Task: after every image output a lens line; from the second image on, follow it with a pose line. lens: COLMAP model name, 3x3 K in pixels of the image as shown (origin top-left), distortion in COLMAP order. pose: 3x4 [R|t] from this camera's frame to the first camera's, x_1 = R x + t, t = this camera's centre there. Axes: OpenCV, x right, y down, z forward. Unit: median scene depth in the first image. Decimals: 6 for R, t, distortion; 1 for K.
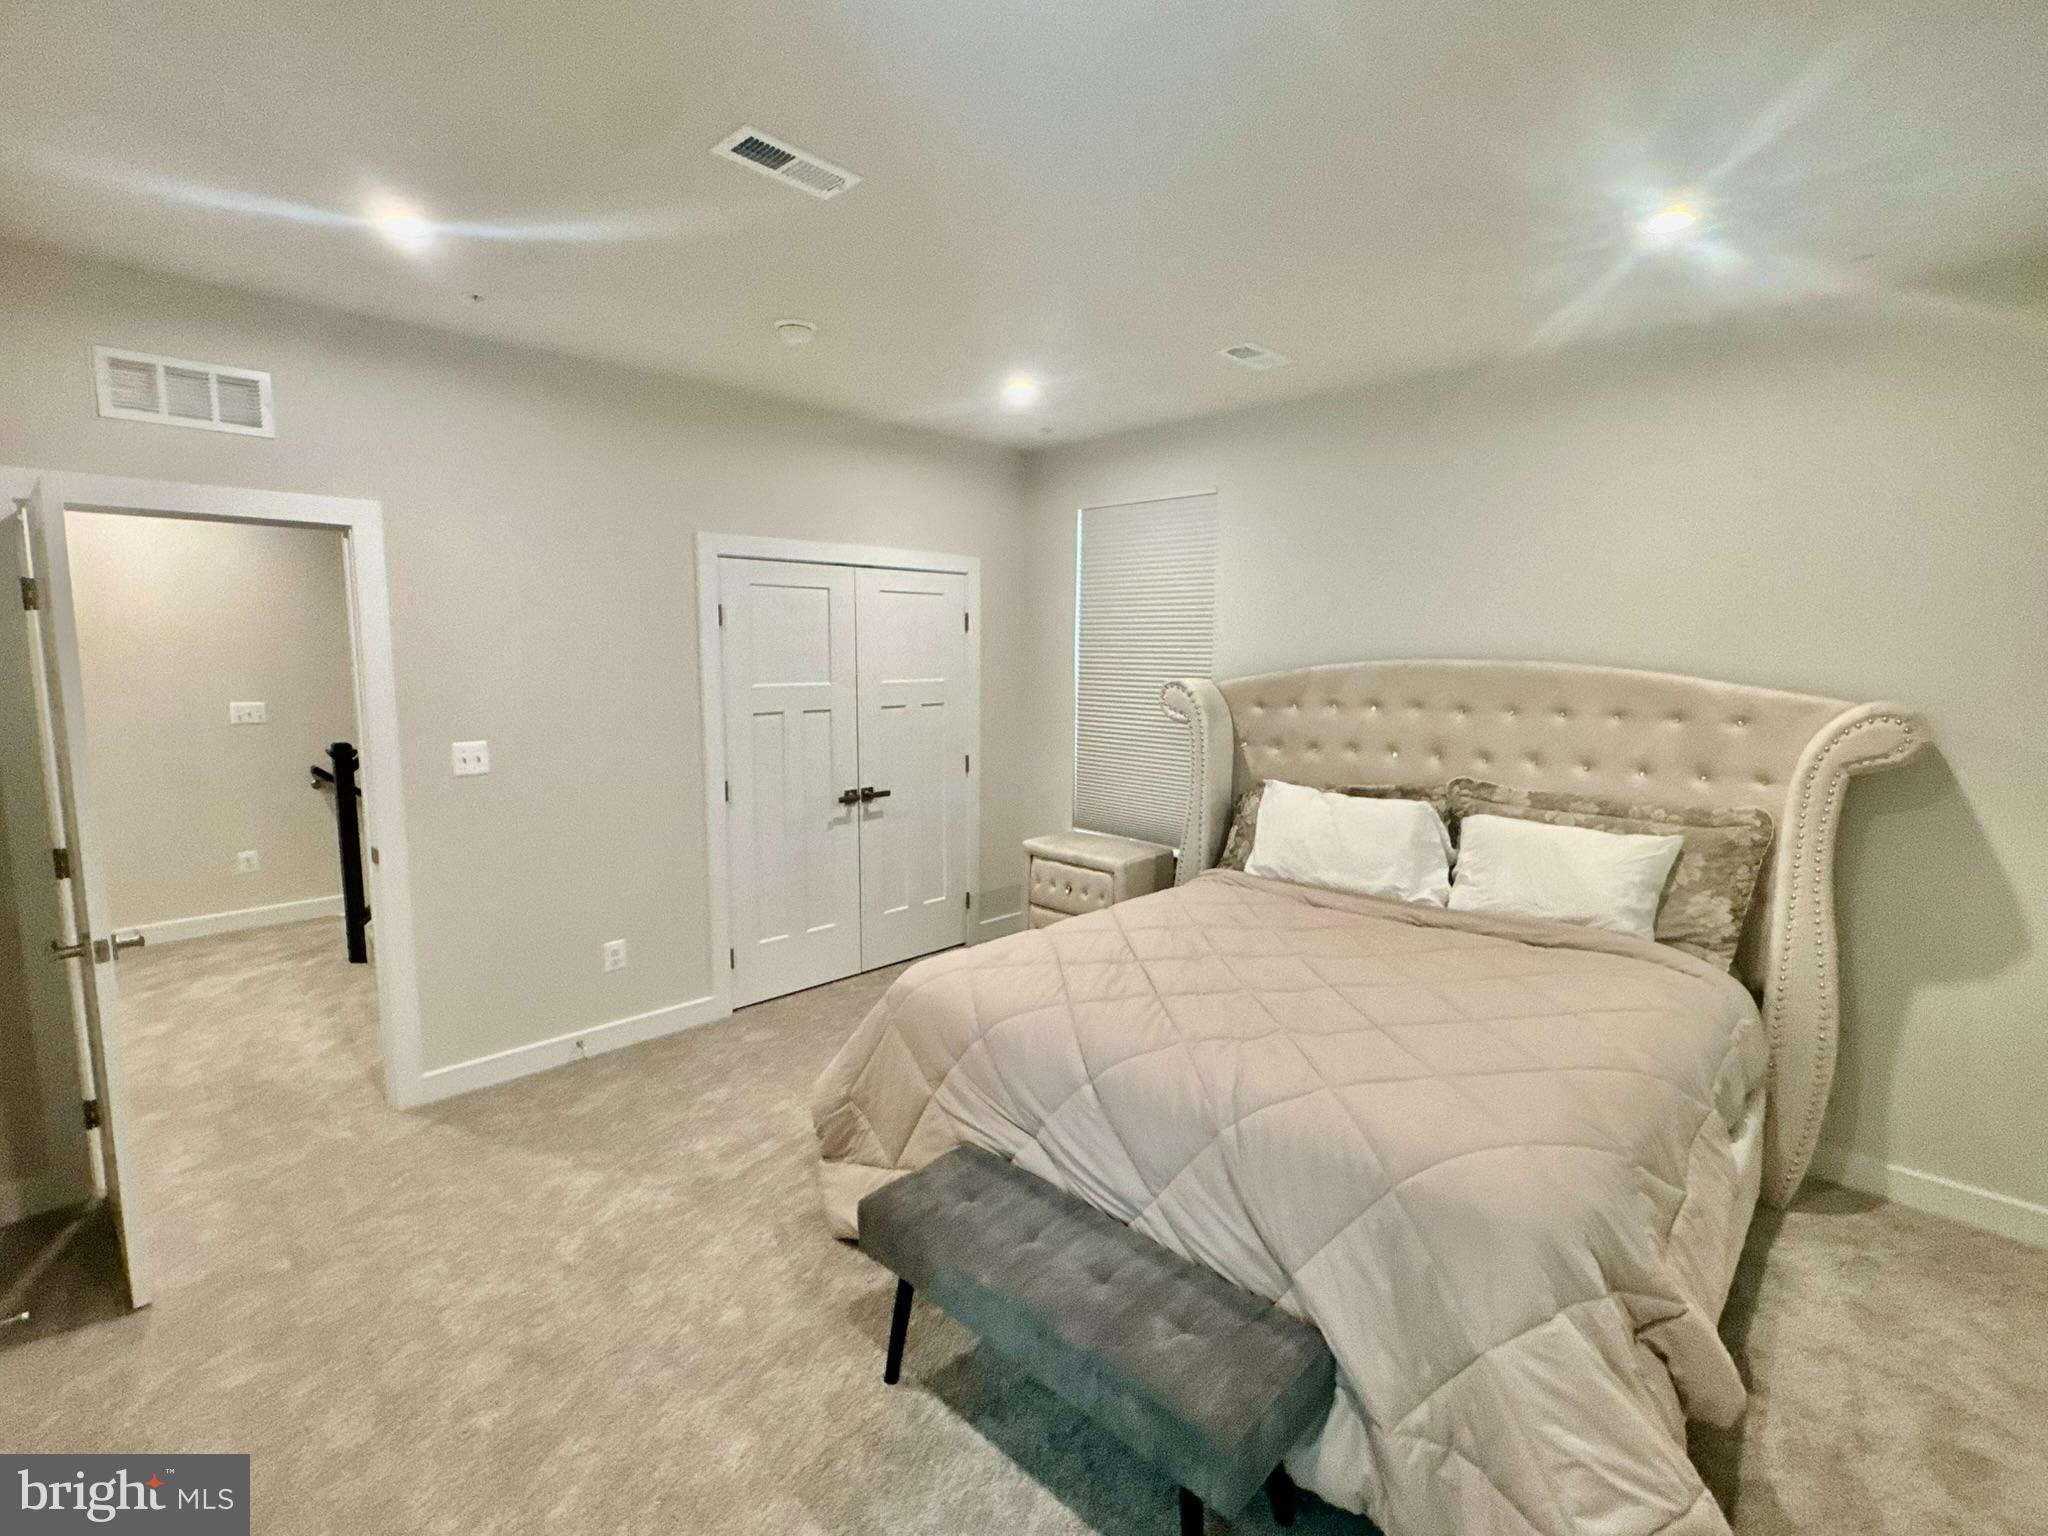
lens RADIAL K [[947.5, 0, 1024.0], [0, 947.5, 768.0], [0, 0, 1]] dist [-0.000443, 0.000000]
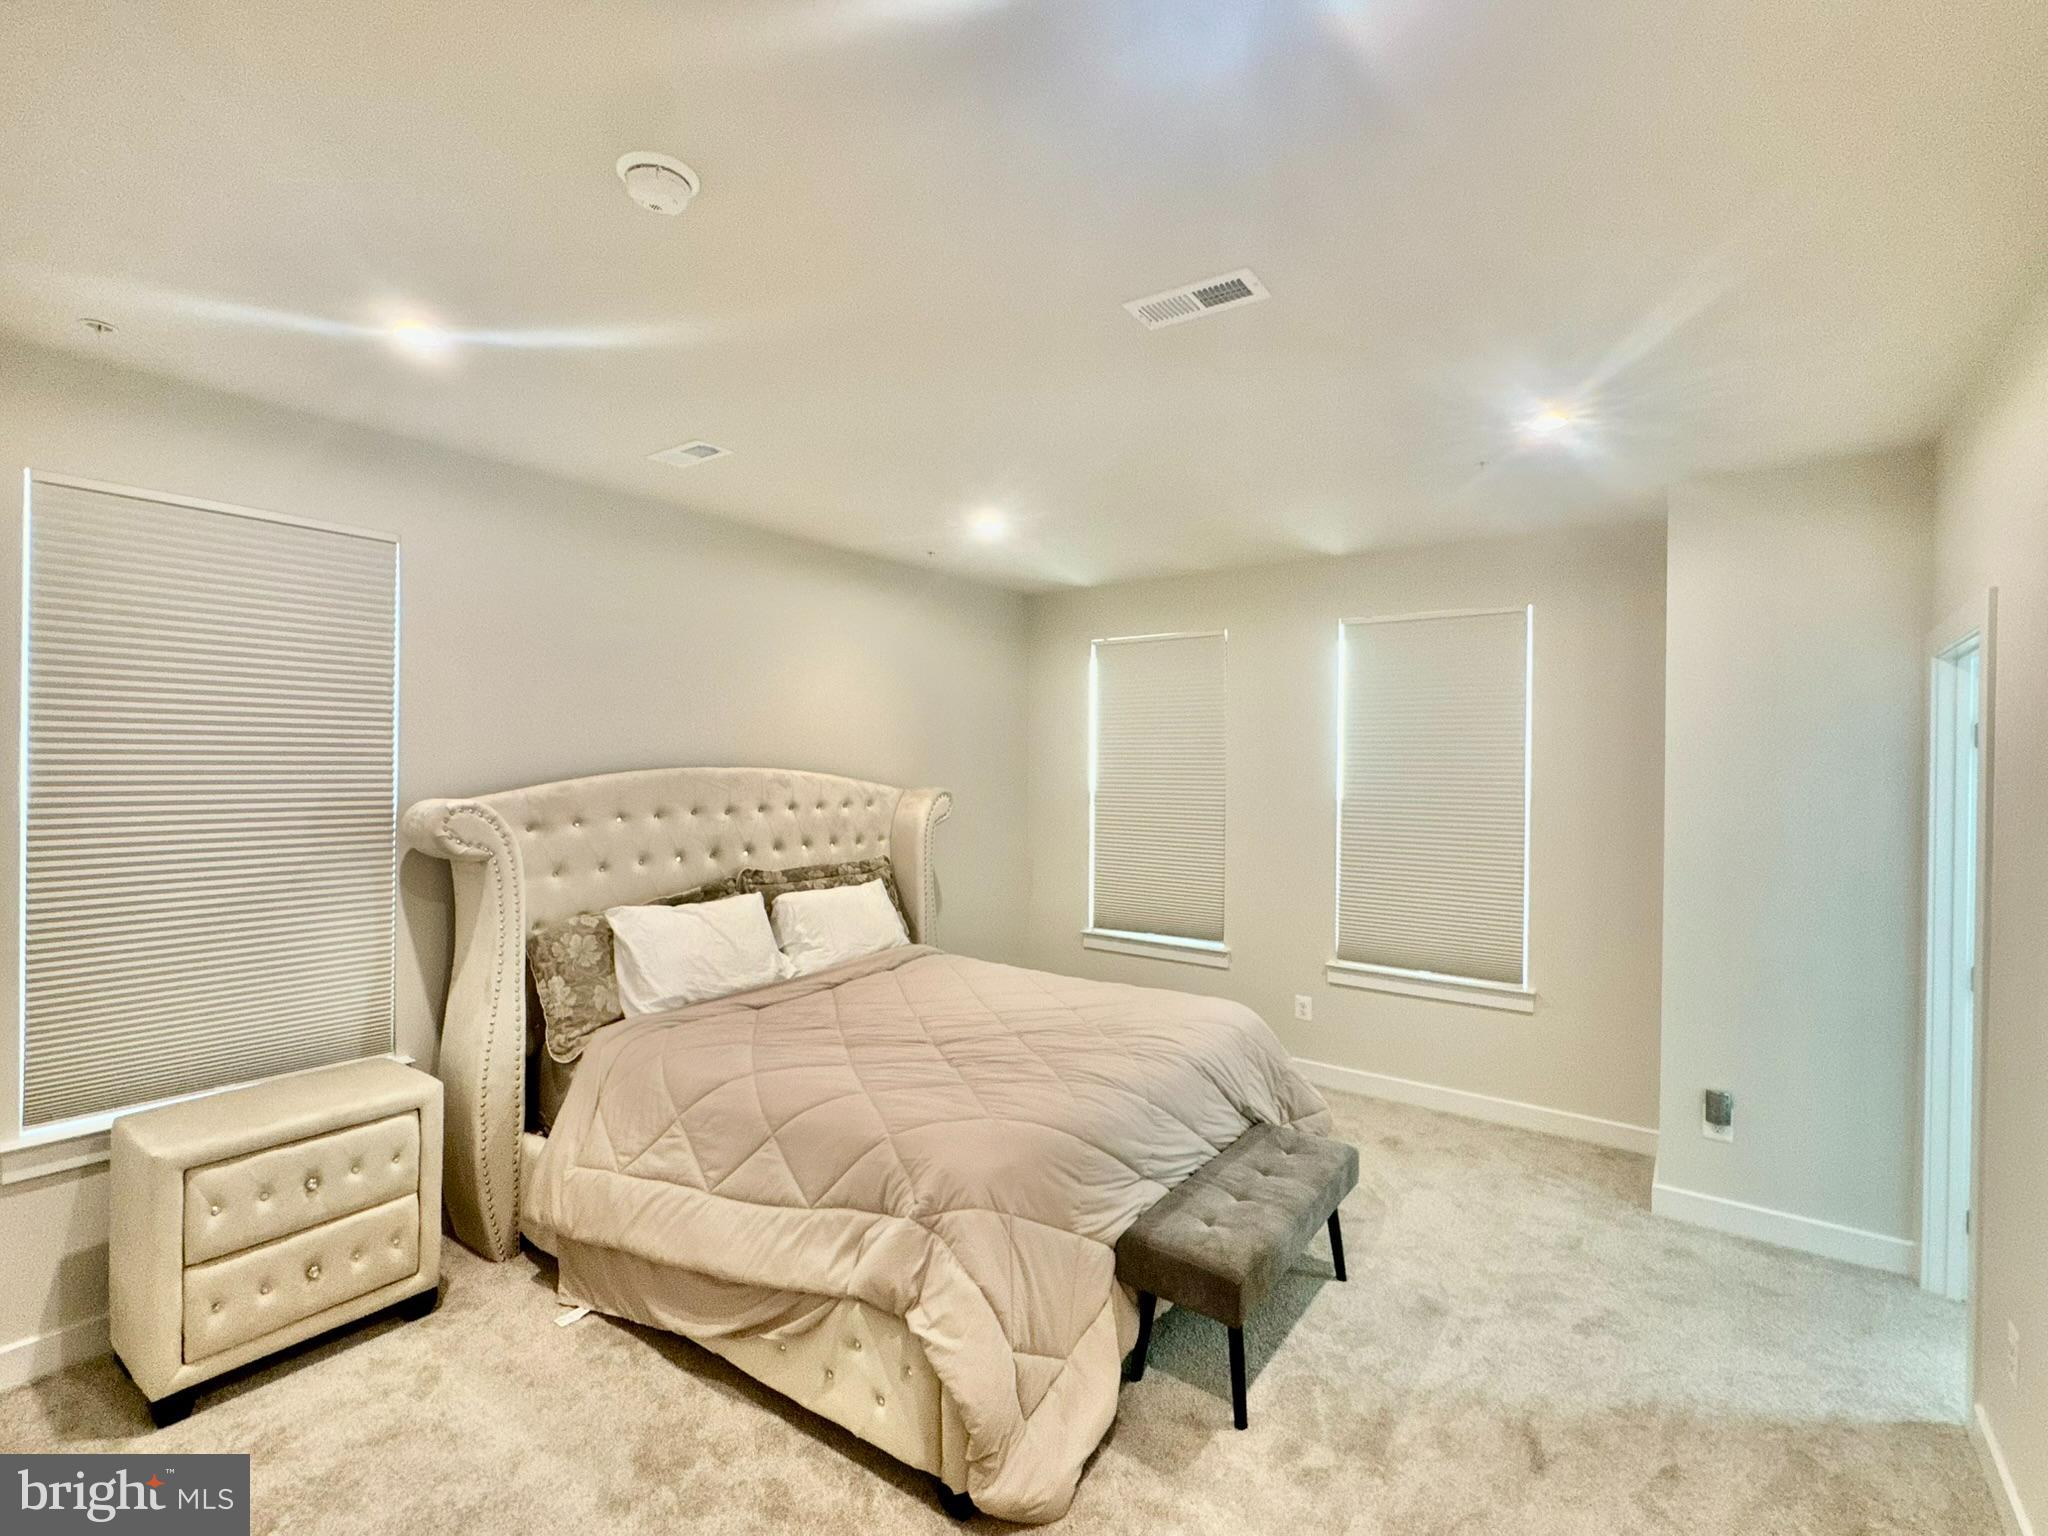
lens RADIAL K [[947.5, 0, 1024.0], [0, 947.5, 768.0], [0, 0, 1]] dist [-0.000443, 0.000000]
pose [[-0.165067, -0.009959, 0.986232, -0.690925], [0.116703, 0.992727, 0.029557, -0.100944], [-0.979354, 0.119975, -0.162704, 0.785331]]
